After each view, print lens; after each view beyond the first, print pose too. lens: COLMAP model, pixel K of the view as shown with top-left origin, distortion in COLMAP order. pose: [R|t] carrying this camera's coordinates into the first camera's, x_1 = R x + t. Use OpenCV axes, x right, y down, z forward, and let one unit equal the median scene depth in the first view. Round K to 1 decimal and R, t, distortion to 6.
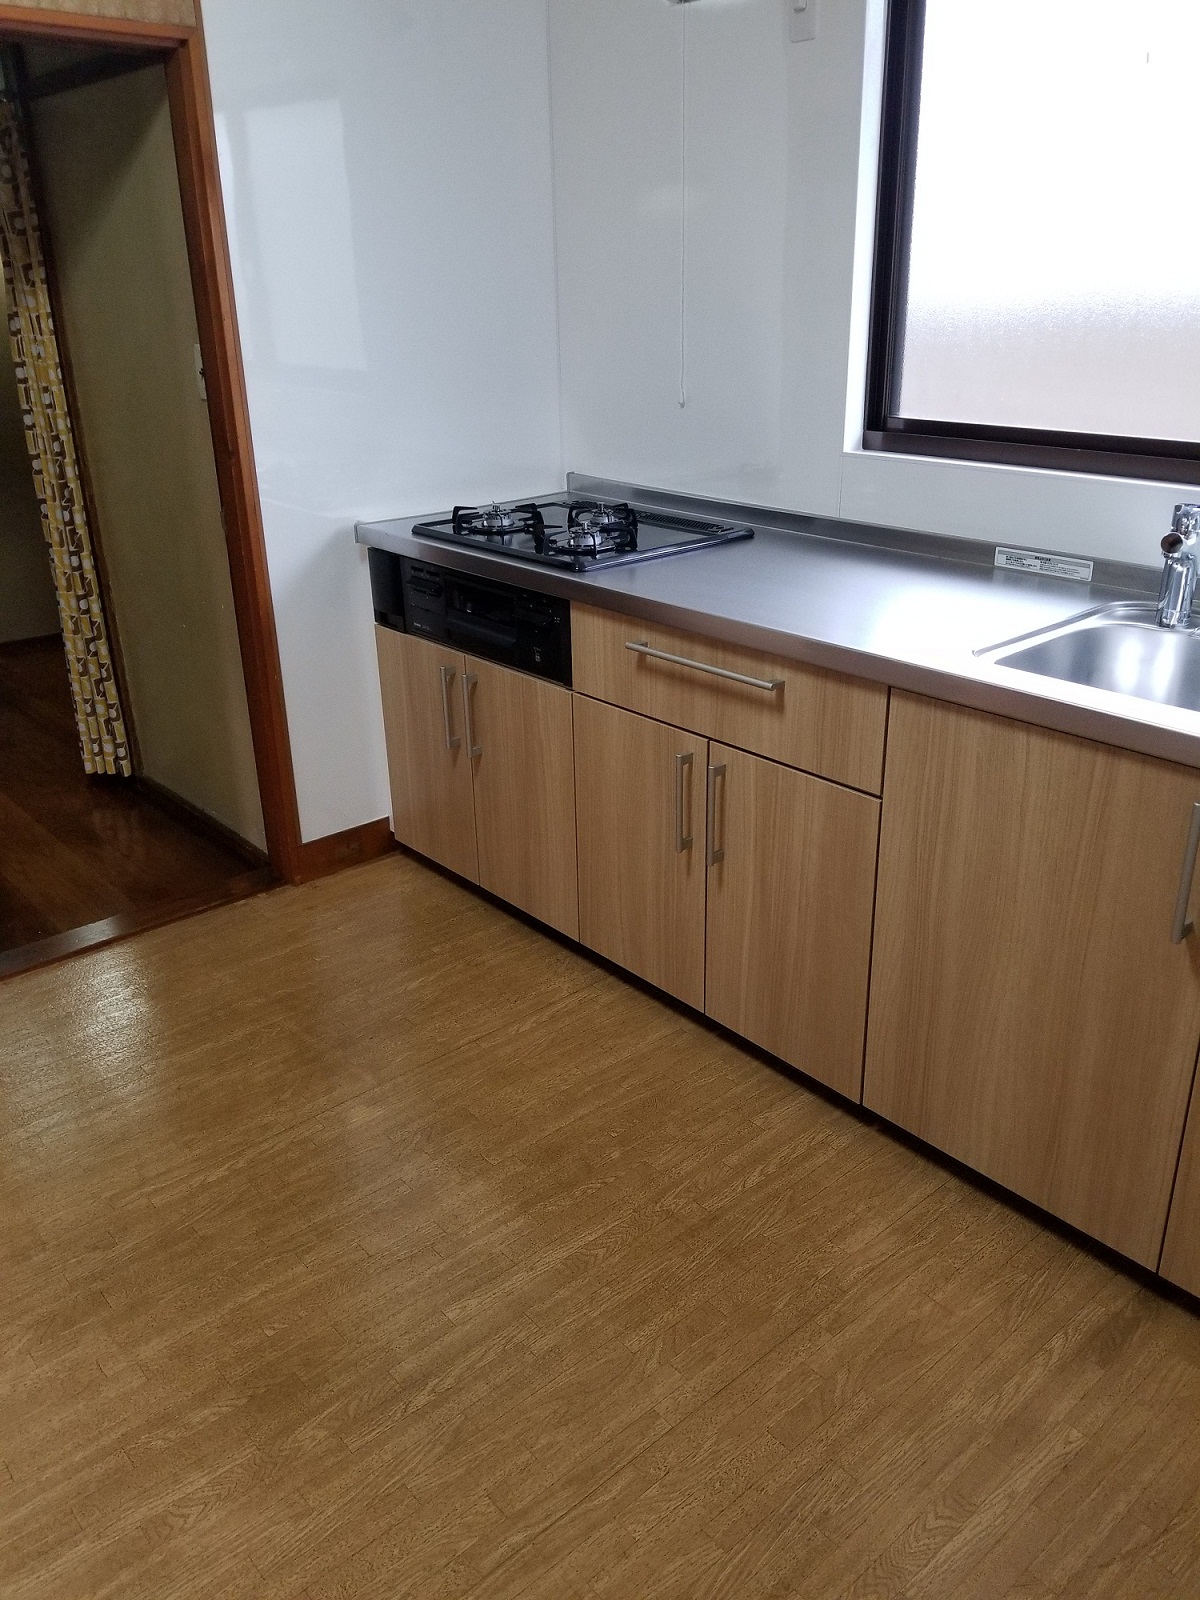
lens RADIAL K [[1234.0, 0, 602.1], [0, 1234.0, 767.0], [0, 0, 1]] dist [0.002452, -0.003599]
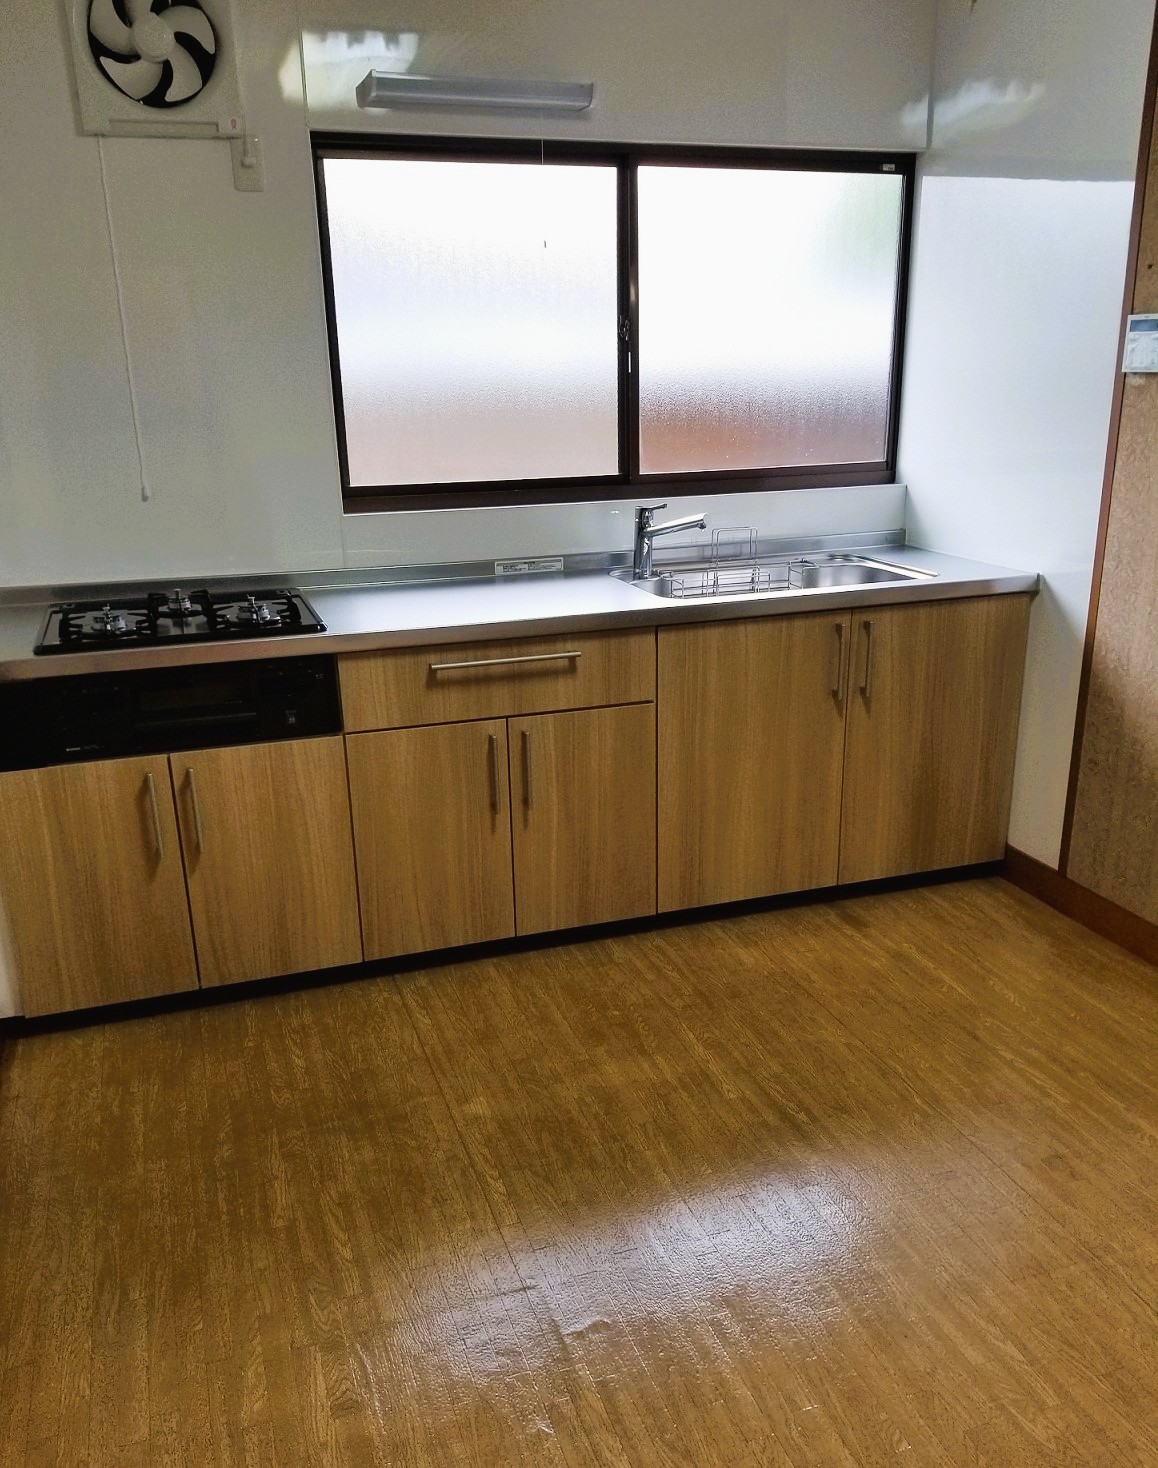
lens RADIAL K [[1237.4, 0, 579.9], [0, 1237.4, 793.9], [0, 0, 1]] dist [0.078174, -0.000547]
pose [[0.390373, -0.290947, 0.873475, -1.080213], [0.351012, 0.924125, 0.150944, -0.121166], [-0.851117, 0.247676, 0.462879, 0.332847]]
